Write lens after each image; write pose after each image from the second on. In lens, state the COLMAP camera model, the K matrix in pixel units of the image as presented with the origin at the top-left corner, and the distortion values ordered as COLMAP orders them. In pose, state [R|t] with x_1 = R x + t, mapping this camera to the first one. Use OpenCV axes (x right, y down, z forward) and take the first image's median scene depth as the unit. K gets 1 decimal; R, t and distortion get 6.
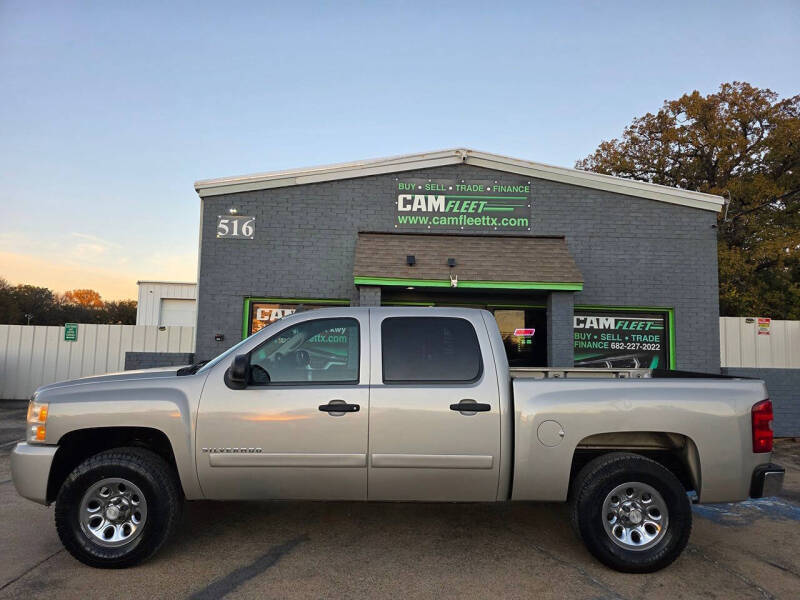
lens RADIAL K [[540.4, 0, 398.4], [0, 540.4, 307.6], [0, 0, 1]] dist [0.050816, -0.040486]
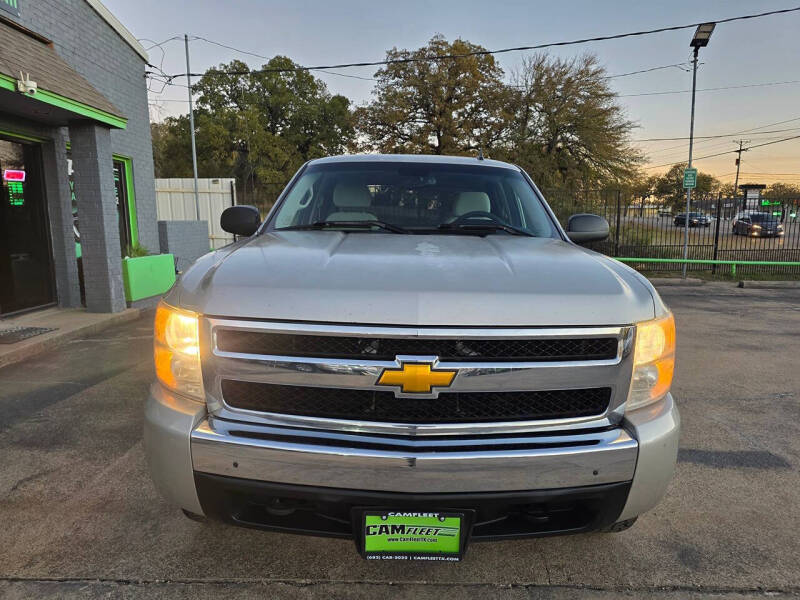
lens RADIAL K [[540.4, 0, 402.9], [0, 540.4, 308.3], [0, 0, 1]] dist [0.050816, -0.040486]
pose [[0.005421, -0.179718, 0.983703, -0.468078], [-0.088236, 0.979795, 0.179490, 0.043173], [-0.996085, -0.087772, -0.010546, 0.515469]]
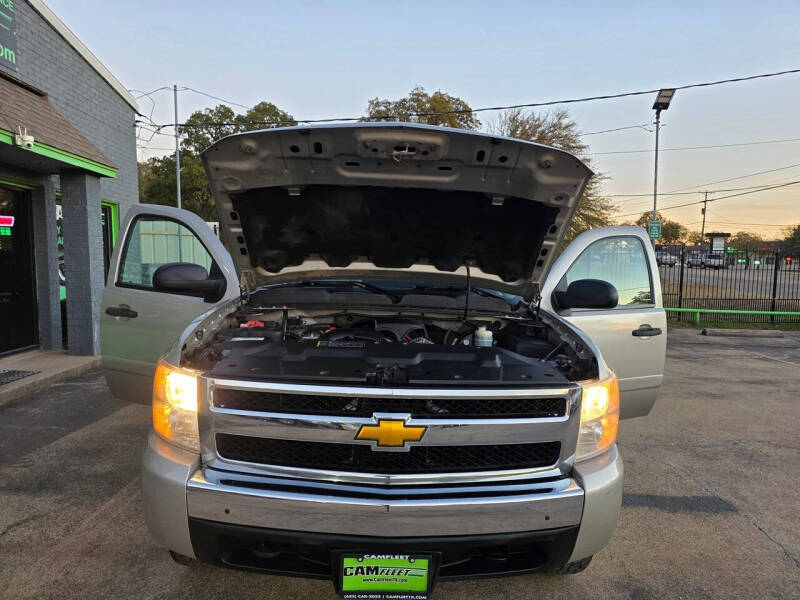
lens RADIAL K [[540.4, 0, 400.6], [0, 540.4, 311.3], [0, 0, 1]] dist [0.050816, -0.040486]
pose [[-0.027490, -0.113911, 0.993111, -0.493202], [-0.104646, 0.988355, 0.110469, 0.029607], [-0.994129, -0.100889, -0.039090, 0.516047]]
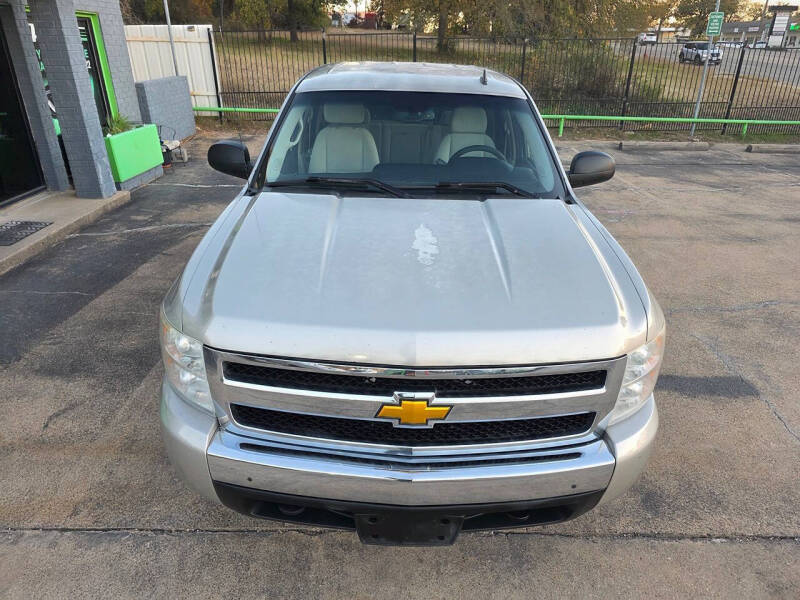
lens RADIAL K [[540.4, 0, 392.0], [0, 540.4, 294.4], [0, 0, 1]] dist [0.050816, -0.040486]
pose [[0.012500, -0.436671, 0.899535, -0.451473], [-0.087100, 0.895710, 0.436024, -0.020460], [-0.996121, -0.083800, -0.026838, 0.523091]]
